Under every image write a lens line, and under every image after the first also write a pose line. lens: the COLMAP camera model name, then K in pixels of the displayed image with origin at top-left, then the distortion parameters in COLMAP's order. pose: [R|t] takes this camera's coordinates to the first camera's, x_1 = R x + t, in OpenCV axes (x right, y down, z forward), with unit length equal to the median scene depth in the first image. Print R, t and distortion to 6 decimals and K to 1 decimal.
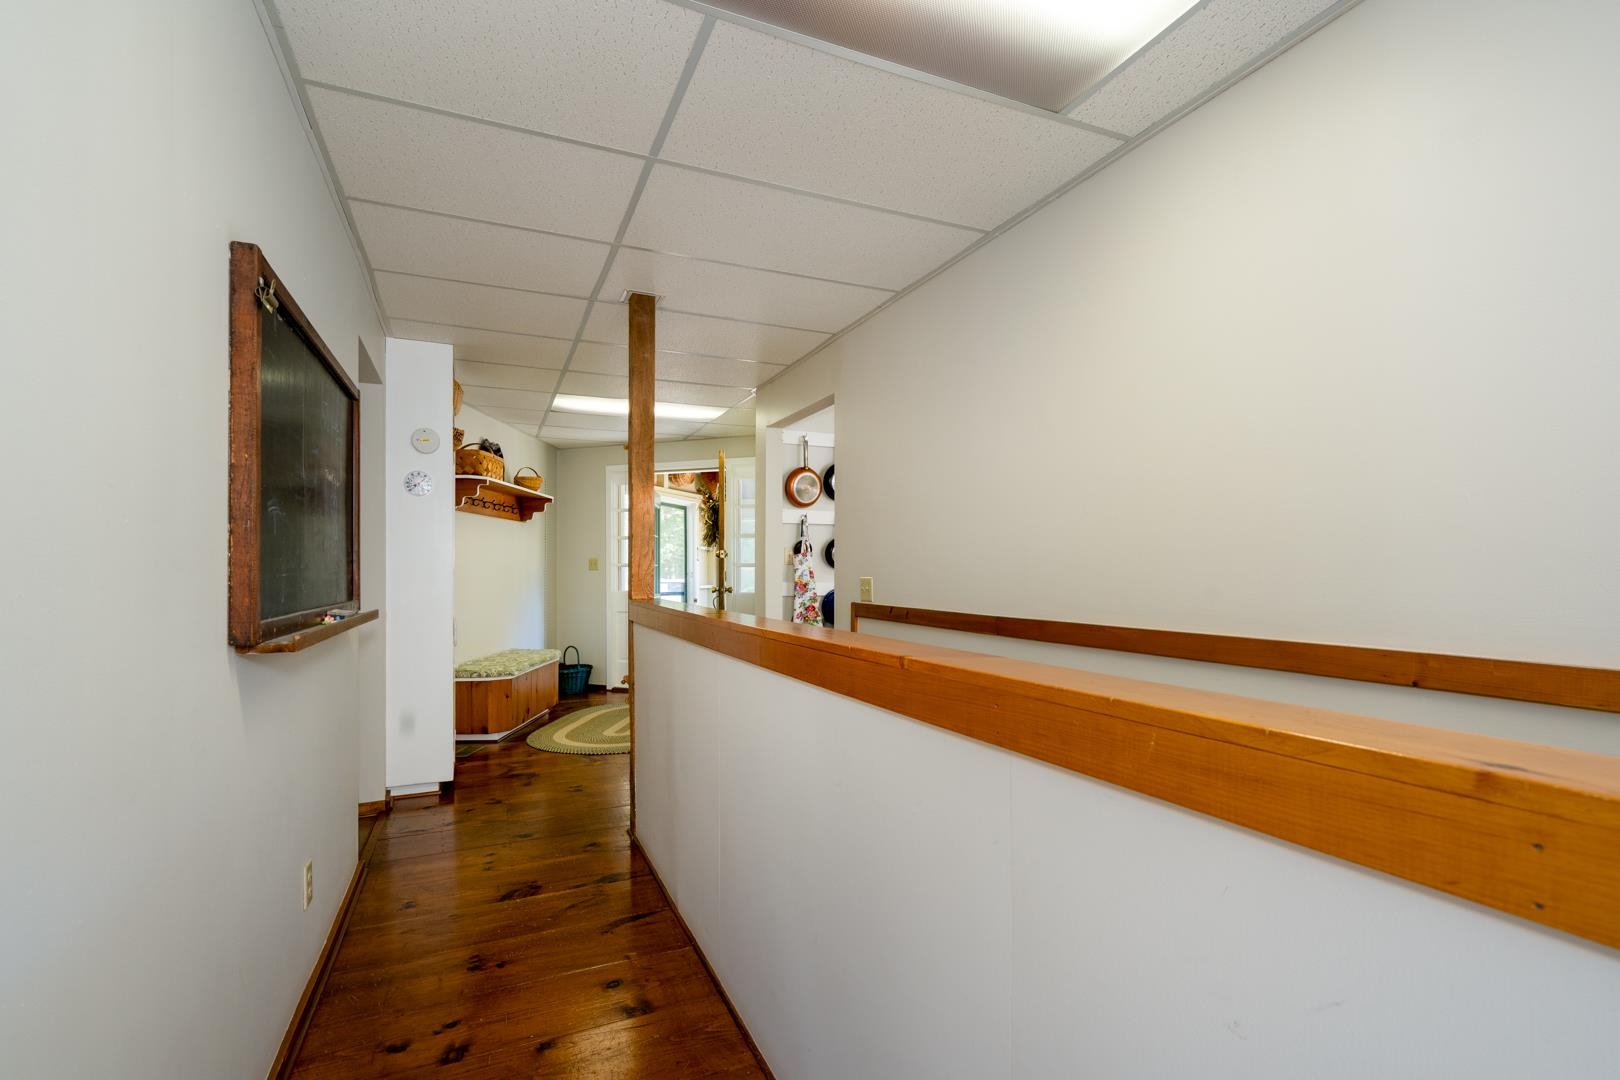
lens RADIAL K [[747.4, 0, 805.1], [0, 747.4, 575.0], [0, 0, 1]] dist [0.000404, 0.000039]
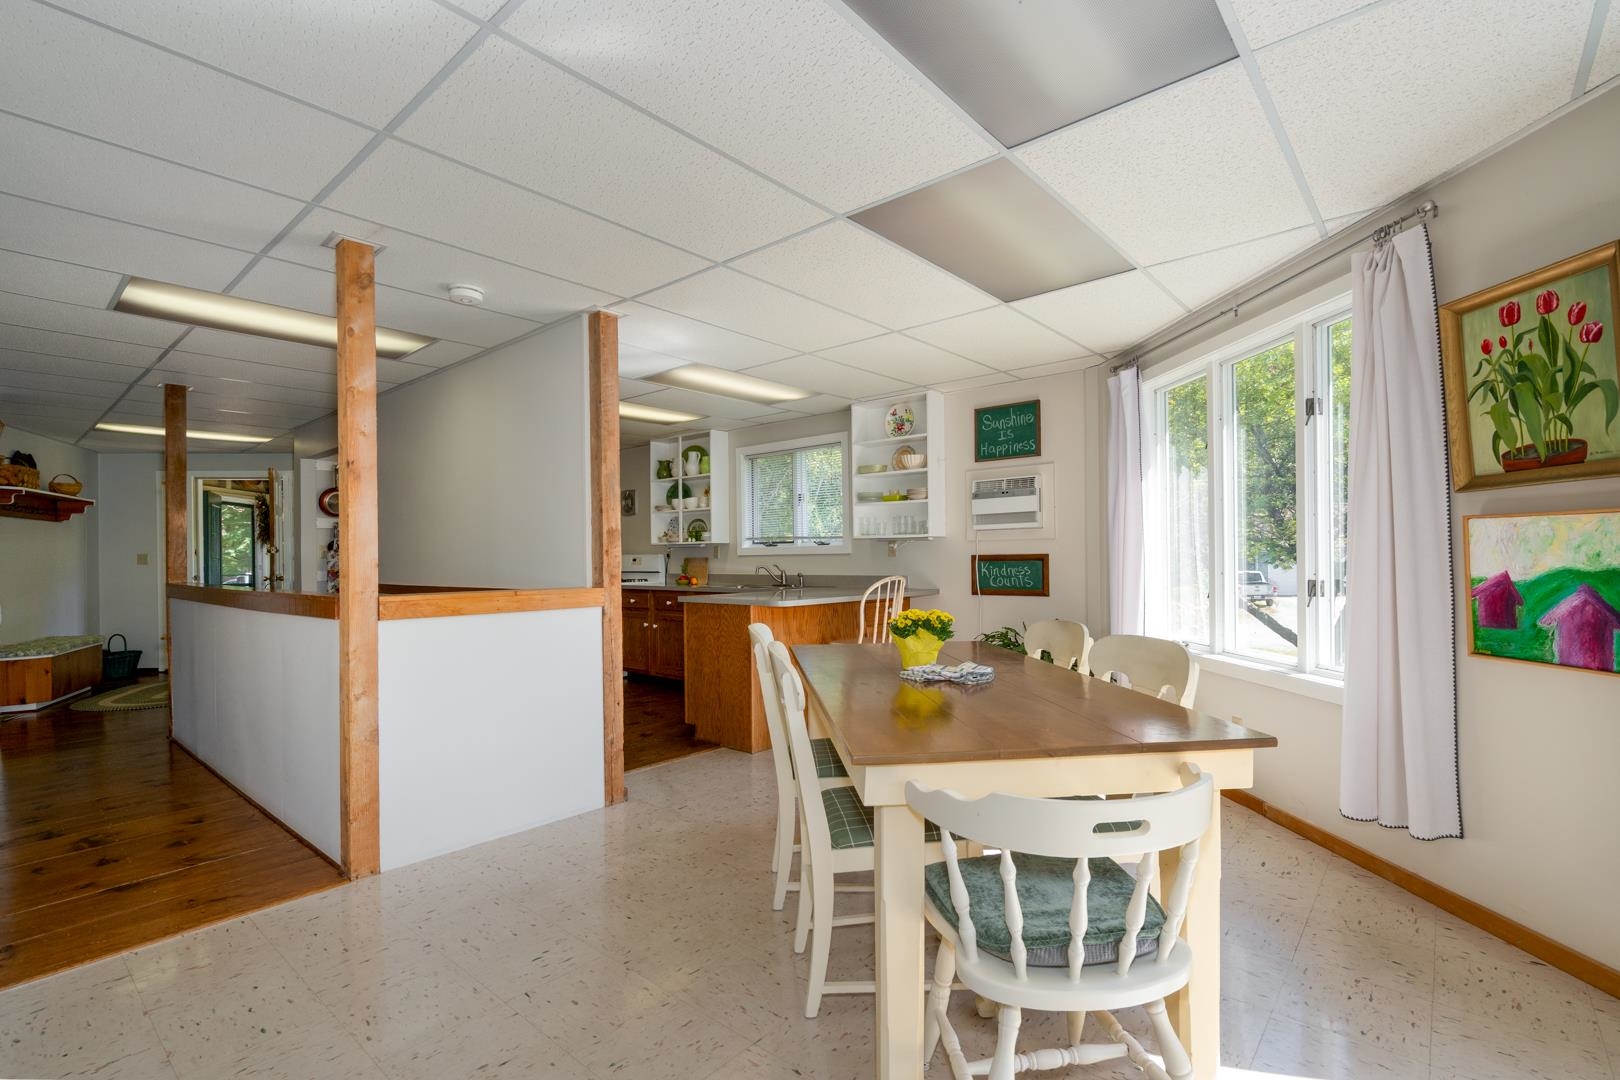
lens RADIAL K [[740.1, 0, 802.6], [0, 740.1, 552.6], [0, 0, 1]] dist [0.002354, 0.000625]
pose [[0.903231, -0.011359, 0.429005, 0.181289], [0.017006, 0.999812, -0.009331, 0.003371], [-0.428818, 0.015724, 0.903254, -0.580341]]
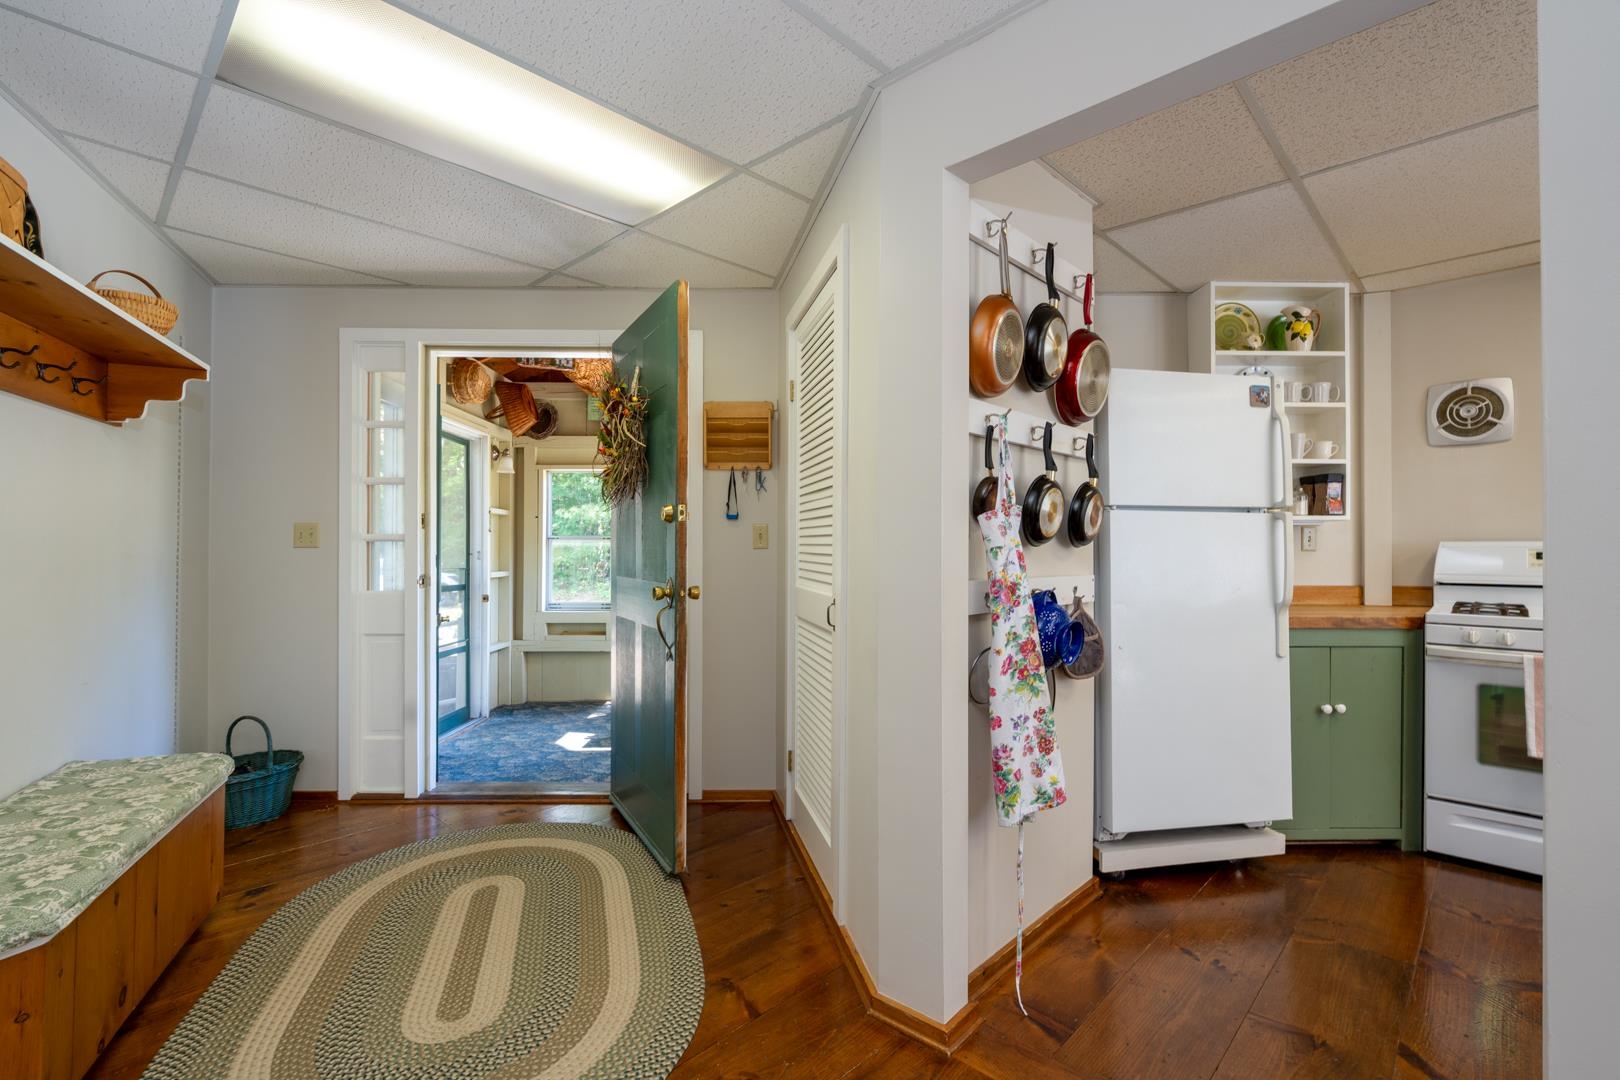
lens RADIAL K [[728.7, 0, 810.0], [0, 728.7, 540.0], [0, 0, 1]] dist [0.000521, 0.000197]
pose [[0.923246, 0.002212, 0.384202, -0.238731], [0.002549, 0.999926, -0.011882, -0.007351], [-0.384200, 0.011950, 0.923173, 0.650592]]
